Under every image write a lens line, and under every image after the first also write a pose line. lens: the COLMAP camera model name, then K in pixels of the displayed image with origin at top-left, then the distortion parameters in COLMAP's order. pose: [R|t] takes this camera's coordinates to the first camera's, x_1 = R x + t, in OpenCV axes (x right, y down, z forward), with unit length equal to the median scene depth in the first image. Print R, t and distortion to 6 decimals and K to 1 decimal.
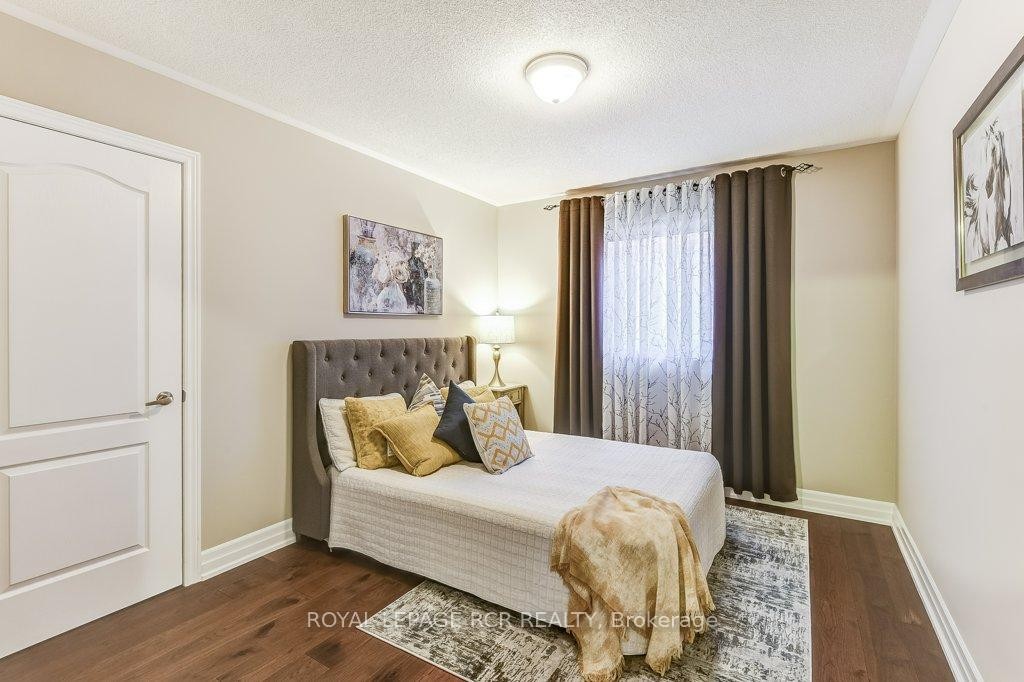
lens RADIAL K [[468.5, 0, 512.4], [0, 468.5, 331.3], [0, 0, 1]] dist [0.013618, -0.013121]
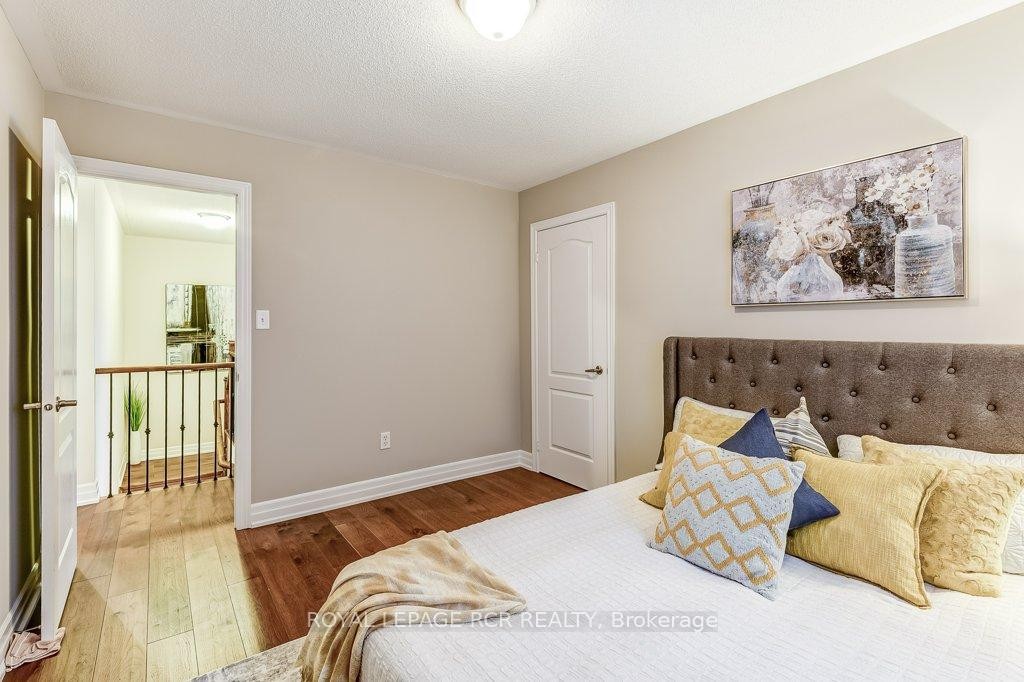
lens RADIAL K [[468.5, 0, 503.7], [0, 468.5, 322.0], [0, 0, 1]] dist [0.013618, -0.013121]
pose [[-0.374530, 0.000418, -0.927215, 0.519751], [0.000391, 1.000000, 0.000293, -0.010097], [0.927215, -0.000253, -0.374530, 0.824909]]
